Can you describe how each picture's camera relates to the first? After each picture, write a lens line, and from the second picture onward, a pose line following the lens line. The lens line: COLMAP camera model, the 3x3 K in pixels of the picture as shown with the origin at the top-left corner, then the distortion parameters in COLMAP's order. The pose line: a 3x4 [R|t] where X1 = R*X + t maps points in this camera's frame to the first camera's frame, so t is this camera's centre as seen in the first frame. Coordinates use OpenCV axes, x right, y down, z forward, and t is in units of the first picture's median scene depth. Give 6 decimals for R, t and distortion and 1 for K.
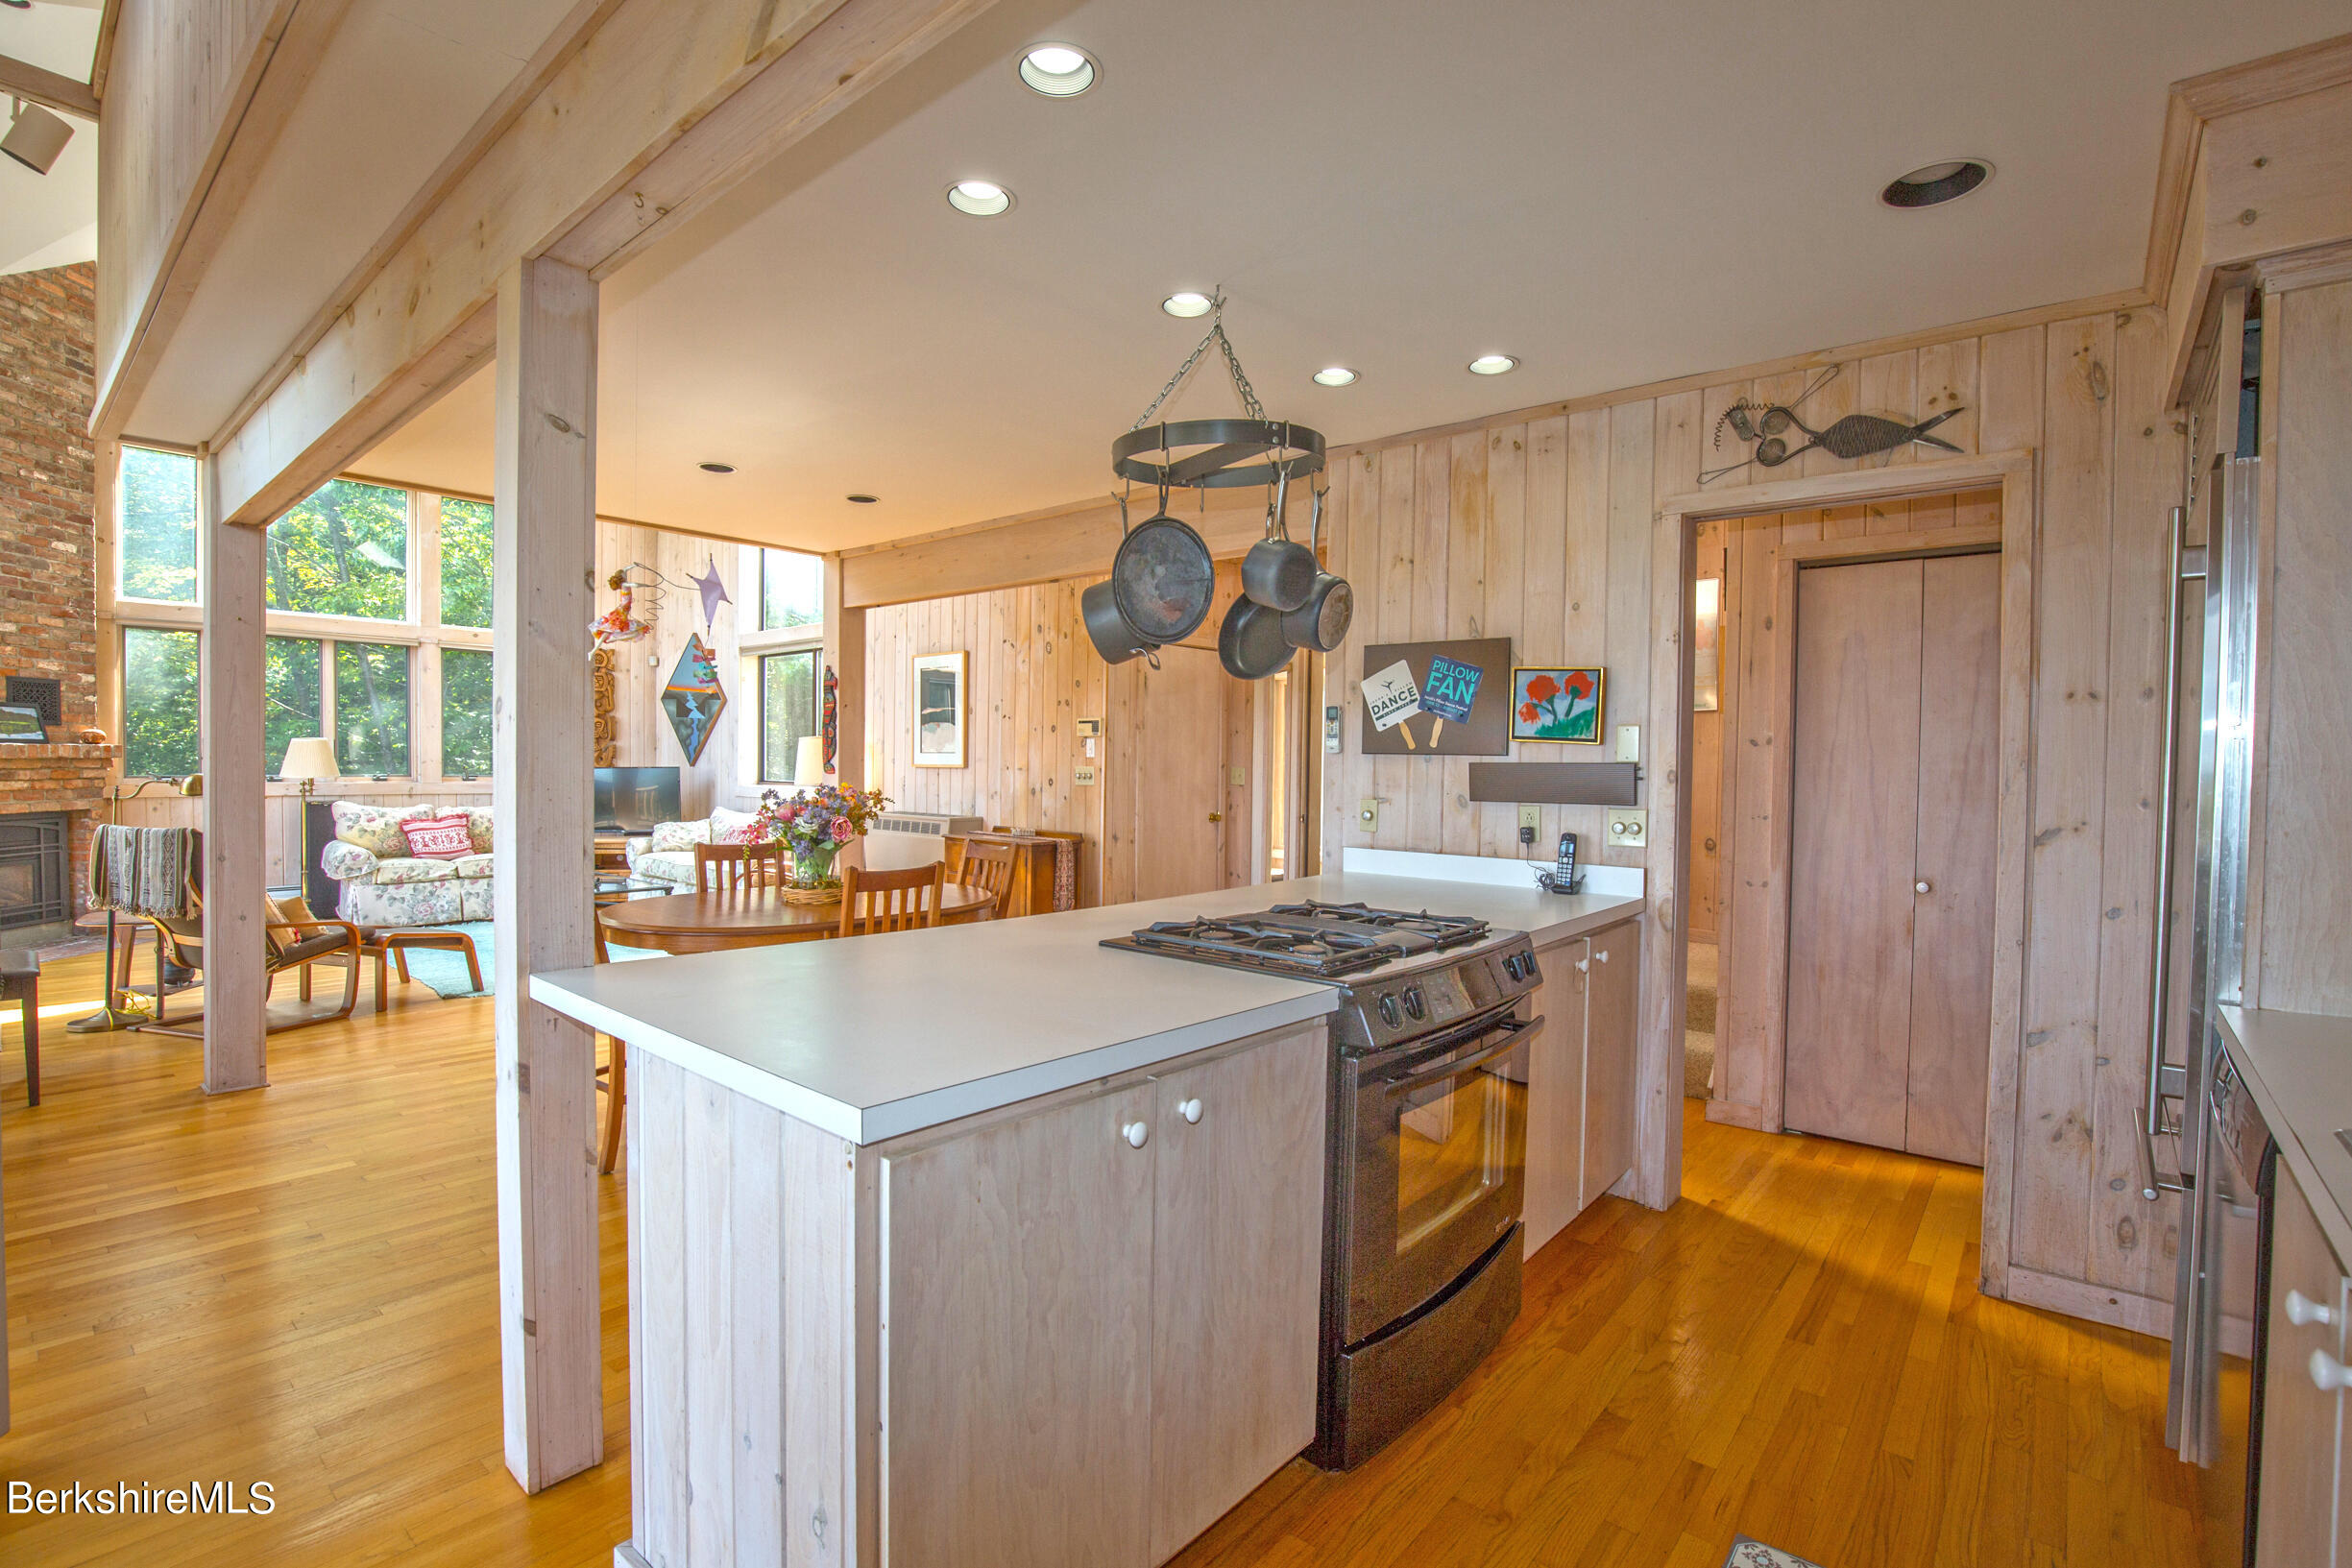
lens RADIAL K [[1079.7, 0, 1187.0], [0, 1079.7, 791.1], [0, 0, 1]] dist [-0.038285, 0.008309]
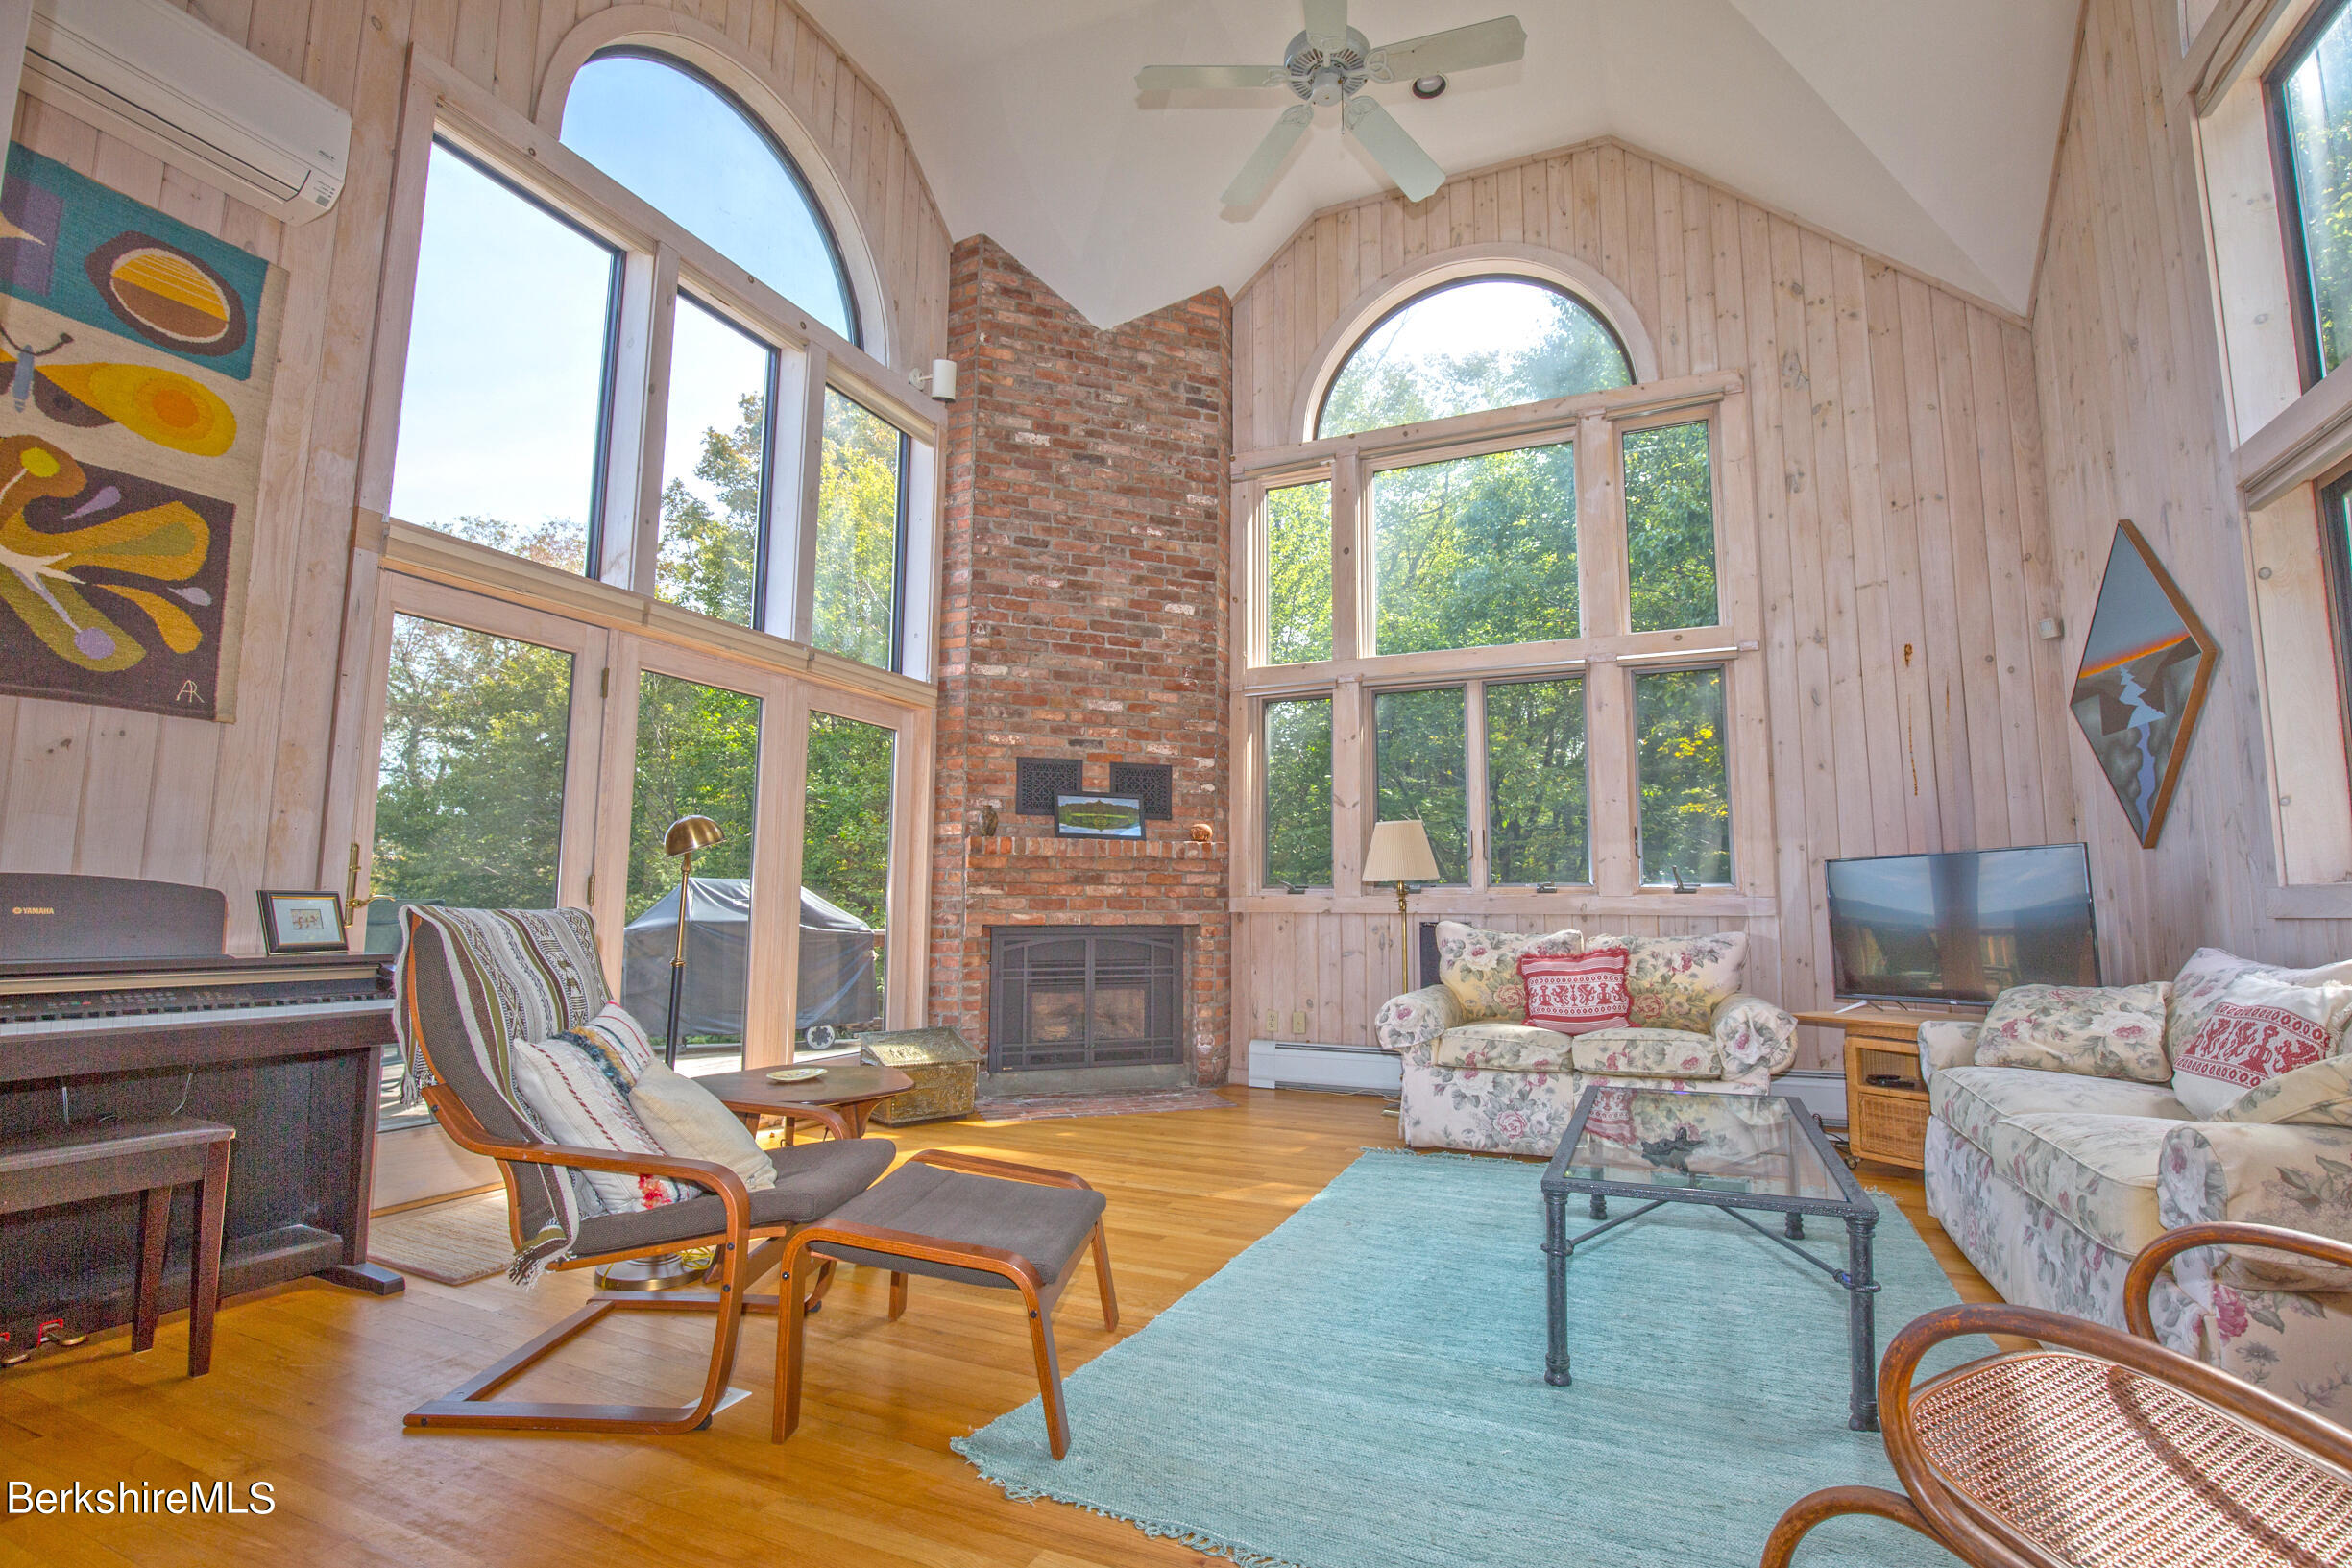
lens RADIAL K [[1079.7, 0, 1191.7], [0, 1079.7, 786.2], [0, 0, 1]] dist [-0.038285, 0.008309]
pose [[0.275988, -0.121066, -0.953506, -0.265695], [-0.028012, 0.990601, -0.133884, 0.023375], [0.960753, 0.063660, 0.270003, 0.788632]]
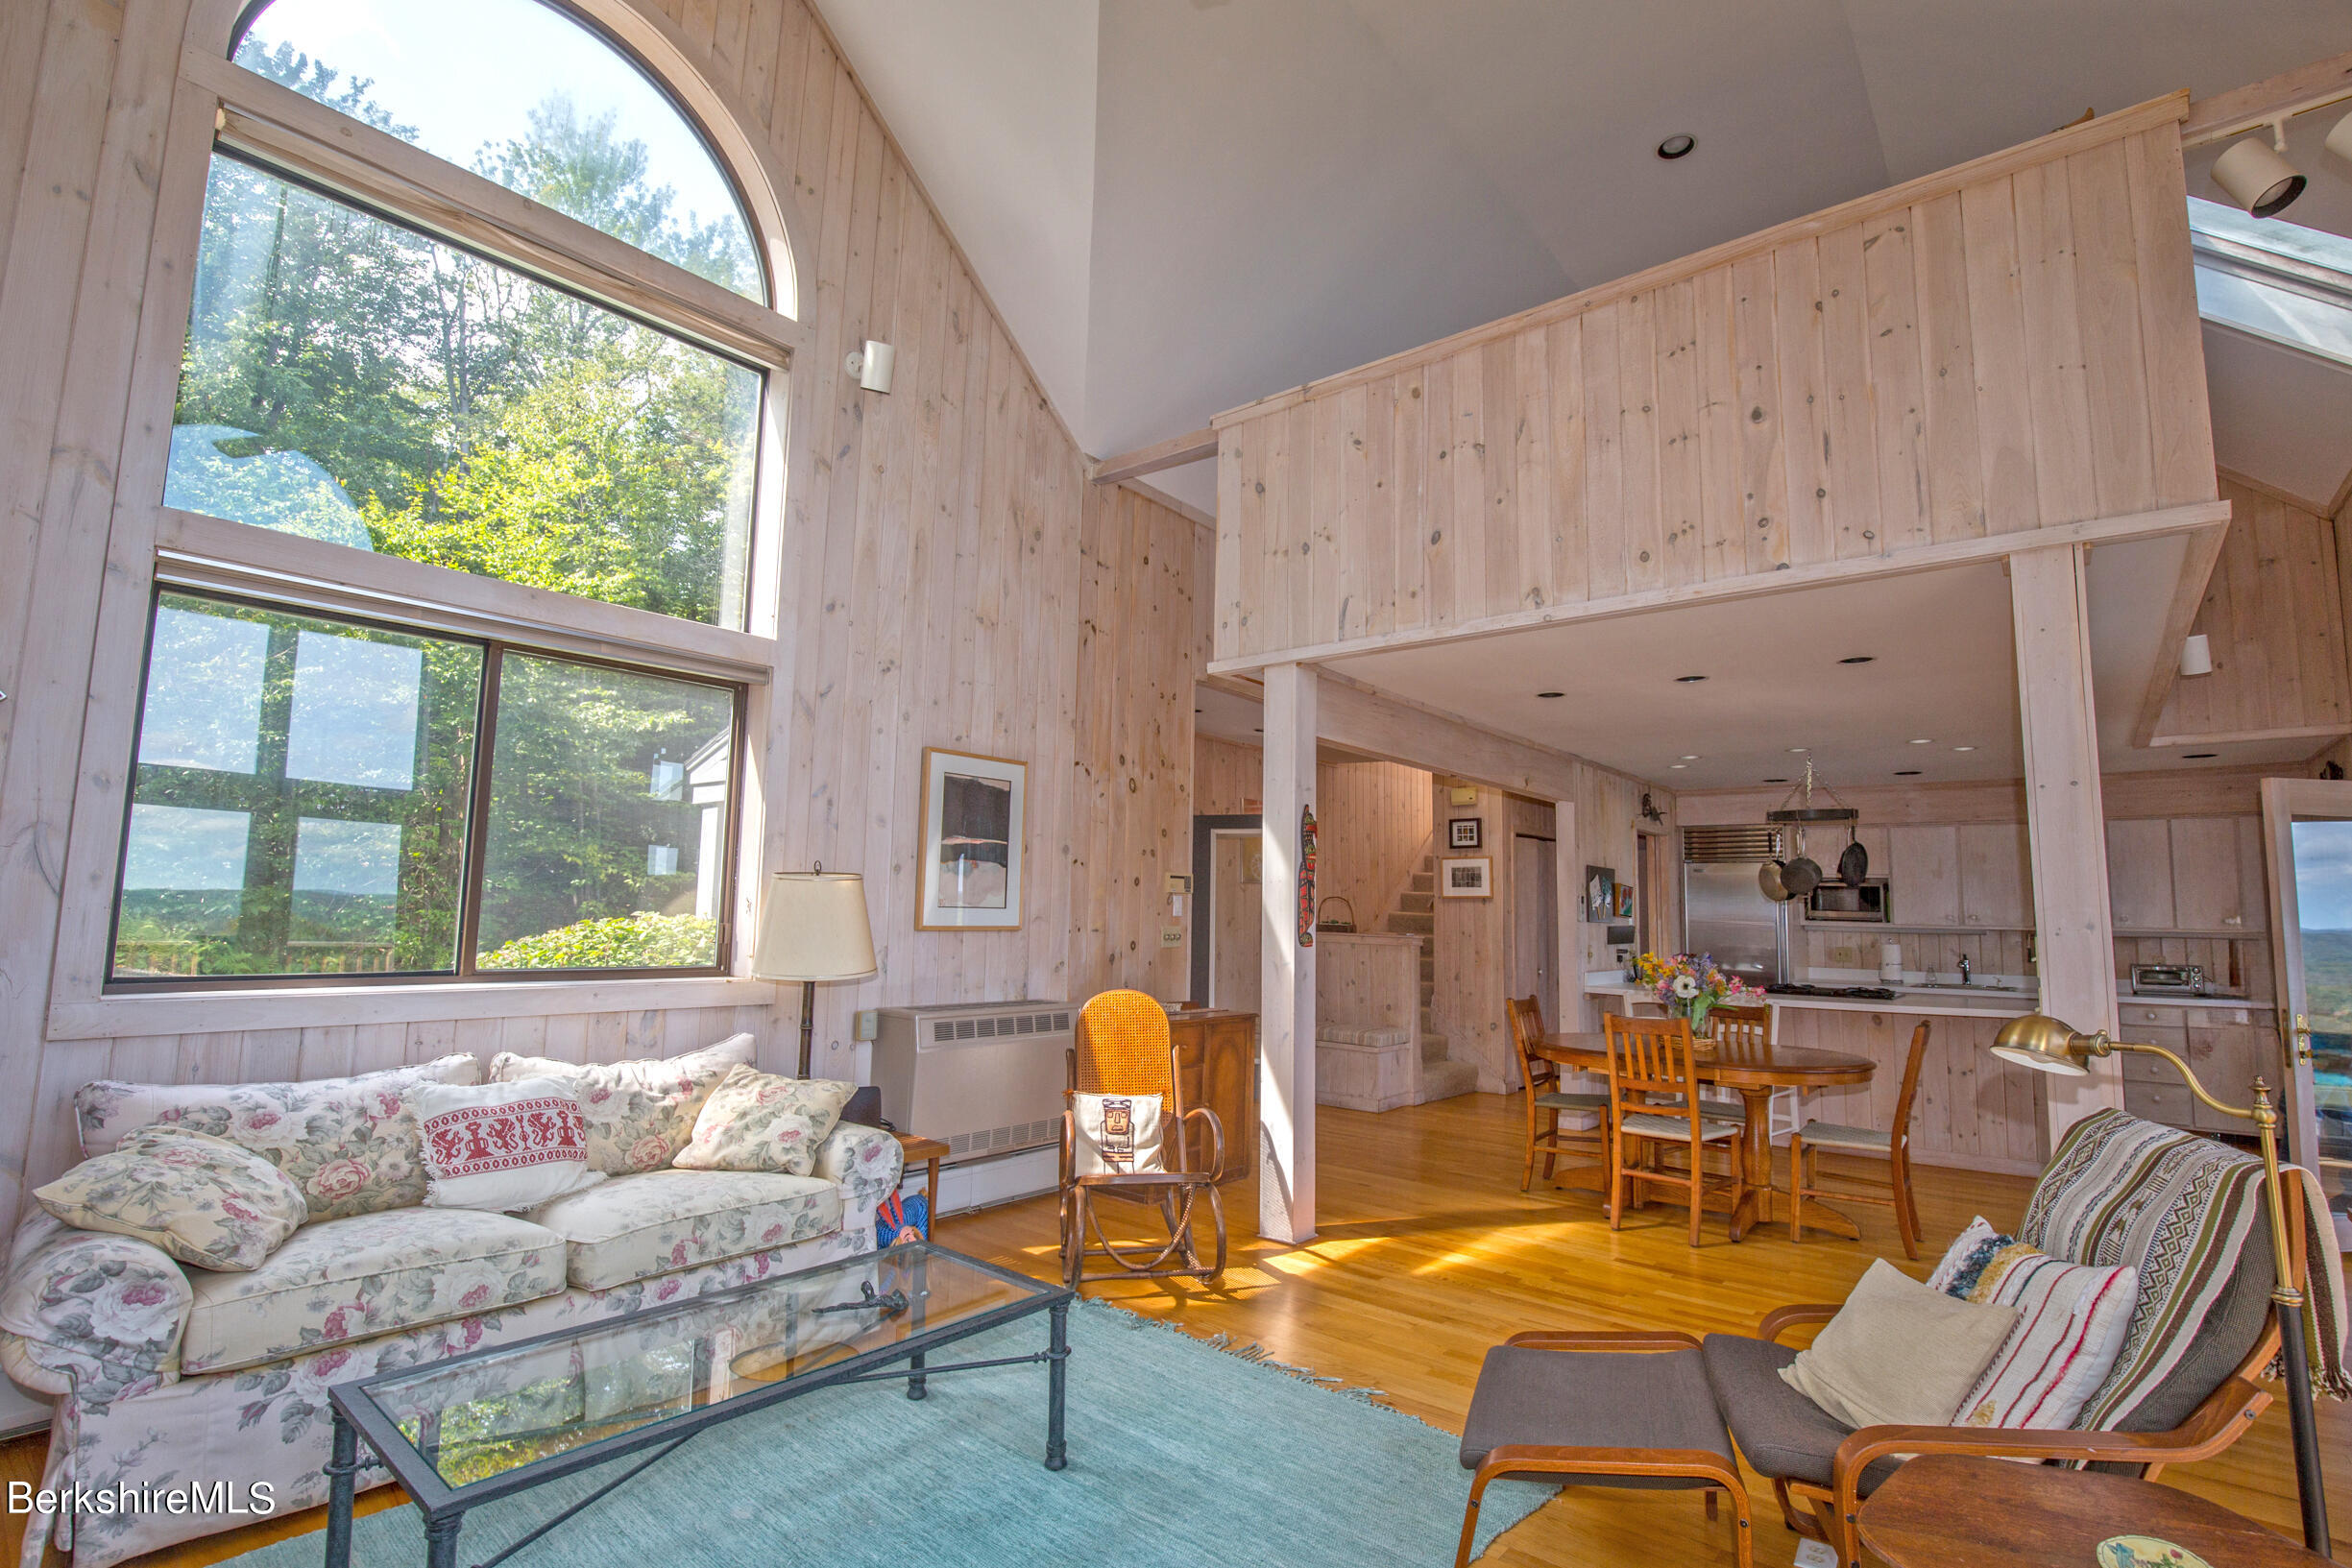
lens RADIAL K [[1079.7, 0, 1184.5], [0, 1079.7, 792.2], [0, 0, 1]] dist [-0.038285, 0.008309]
pose [[-0.003321, 0.097360, 0.995244, -0.957016], [0.003604, 0.995244, -0.097348, -0.044492], [-0.999988, 0.003263, -0.003656, 0.947563]]
